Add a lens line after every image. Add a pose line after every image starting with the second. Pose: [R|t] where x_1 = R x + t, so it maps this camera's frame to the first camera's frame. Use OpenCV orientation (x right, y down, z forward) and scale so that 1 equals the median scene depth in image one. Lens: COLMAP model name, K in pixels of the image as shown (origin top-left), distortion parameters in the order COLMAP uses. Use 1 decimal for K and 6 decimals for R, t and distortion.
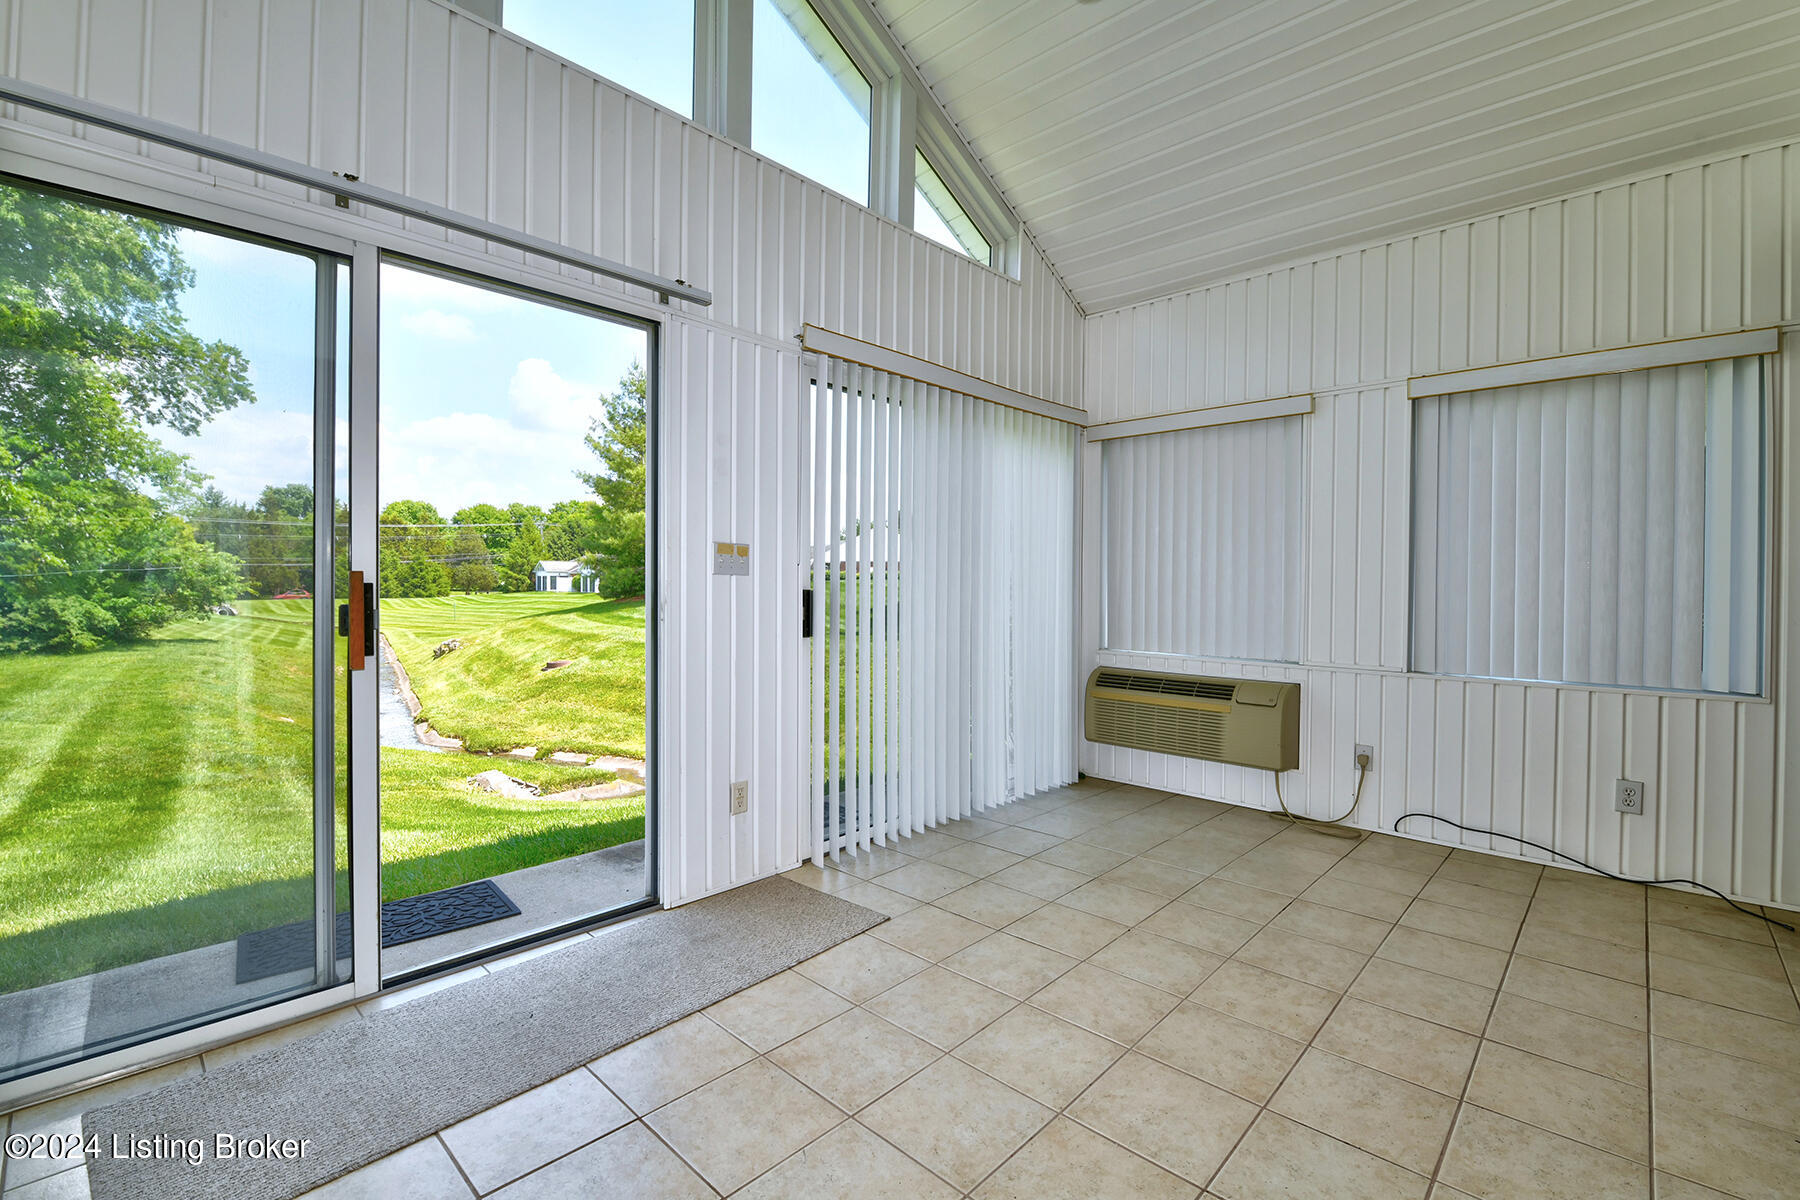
lens RADIAL K [[790.3, 0, 913.4], [0, 790.3, 599.9], [0, 0, 1]] dist [-0.004482, -0.006355]
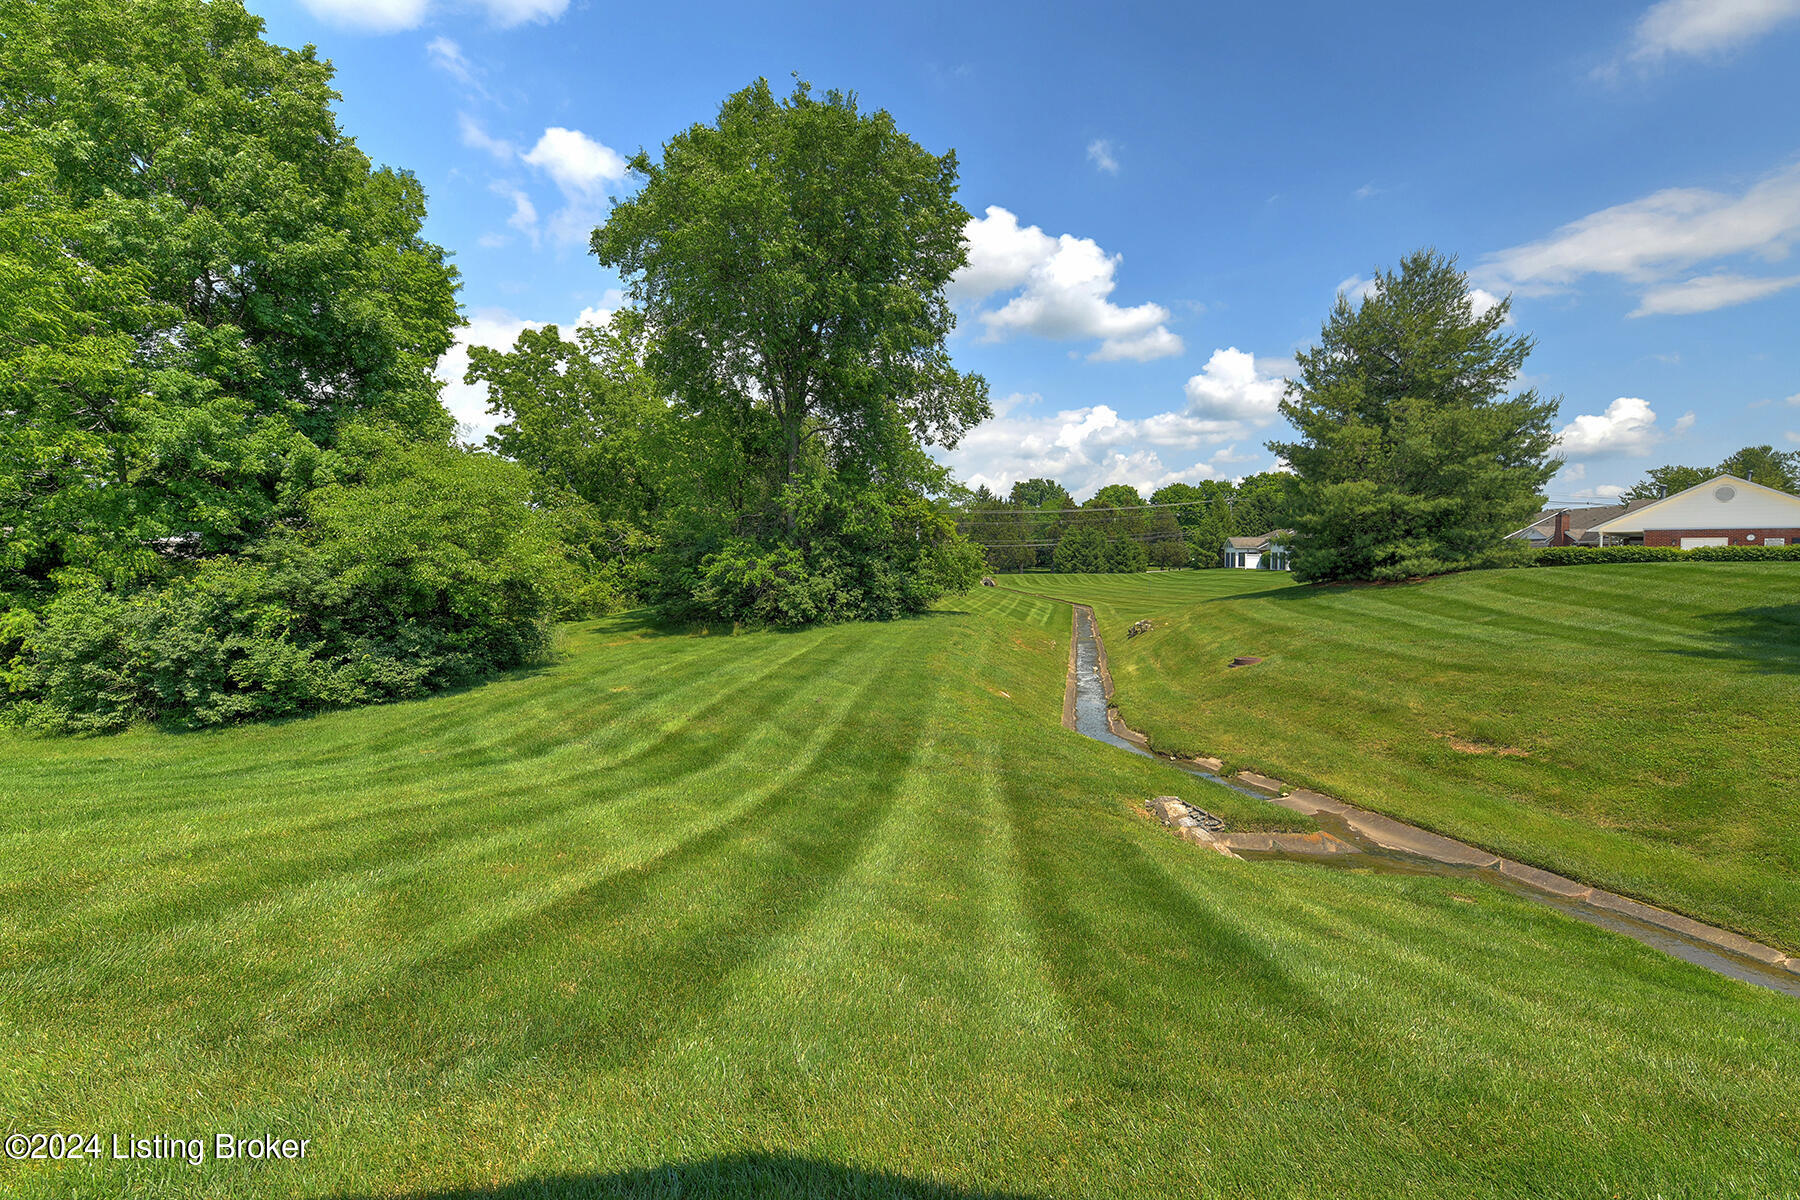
lens RADIAL K [[790.3, 0, 903.1], [0, 790.3, 587.1], [0, 0, 1]] dist [-0.004482, -0.006355]
pose [[0.672845, 0.018992, -0.739540, -0.045977], [-0.005814, 0.999775, 0.020385, -0.016819], [0.739761, -0.009416, 0.672804, 0.097640]]
